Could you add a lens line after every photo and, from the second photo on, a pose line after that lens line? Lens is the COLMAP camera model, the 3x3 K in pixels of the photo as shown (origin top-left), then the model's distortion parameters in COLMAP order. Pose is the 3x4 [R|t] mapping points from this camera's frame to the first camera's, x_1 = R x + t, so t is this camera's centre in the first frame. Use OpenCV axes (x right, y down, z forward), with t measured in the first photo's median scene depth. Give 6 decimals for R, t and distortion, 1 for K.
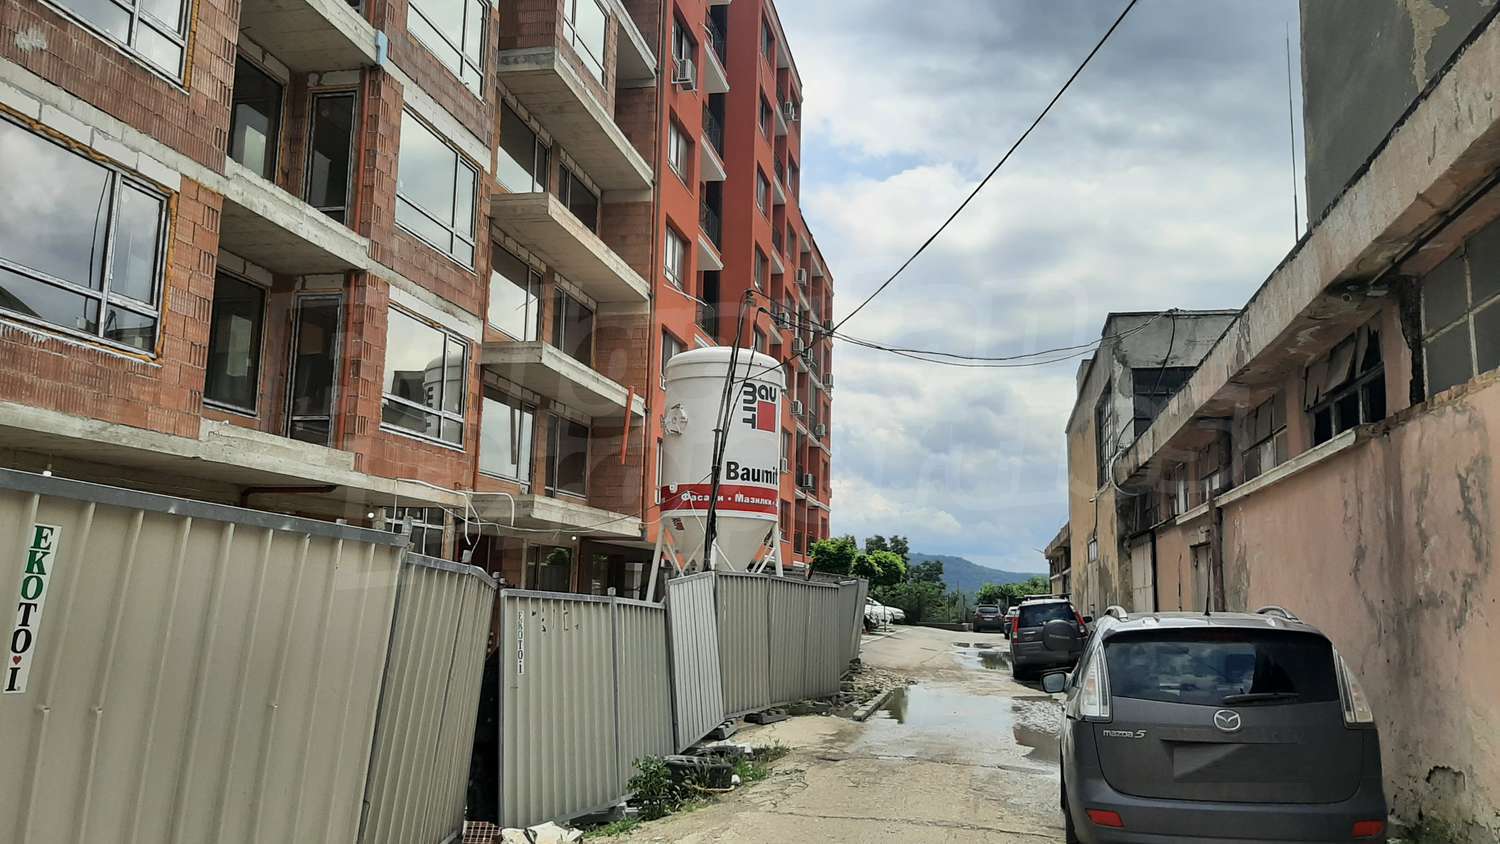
lens RADIAL K [[1127.6, 0, 745.3], [0, 1127.6, 418.2], [0, 0, 1]] dist [0.092376, -0.162760]
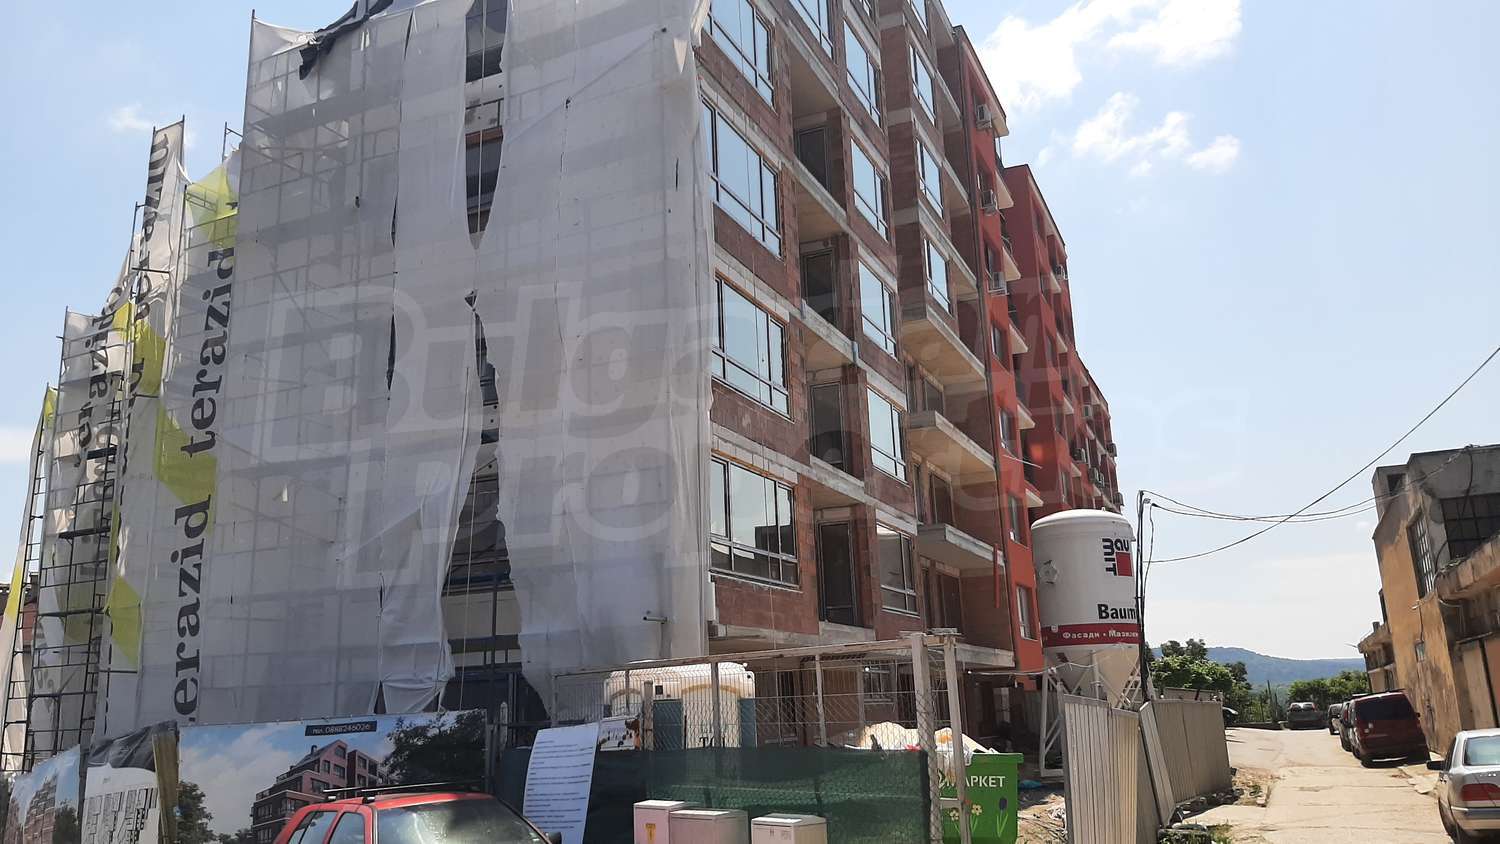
lens RADIAL K [[1127.6, 0, 745.3], [0, 1127.6, 418.2], [0, 0, 1]] dist [0.092376, -0.162760]
pose [[0.975555, -0.109187, -0.190709, -0.132419], [0.090425, 0.990408, -0.104481, -0.068243], [0.200287, 0.084682, 0.976071, -0.318623]]
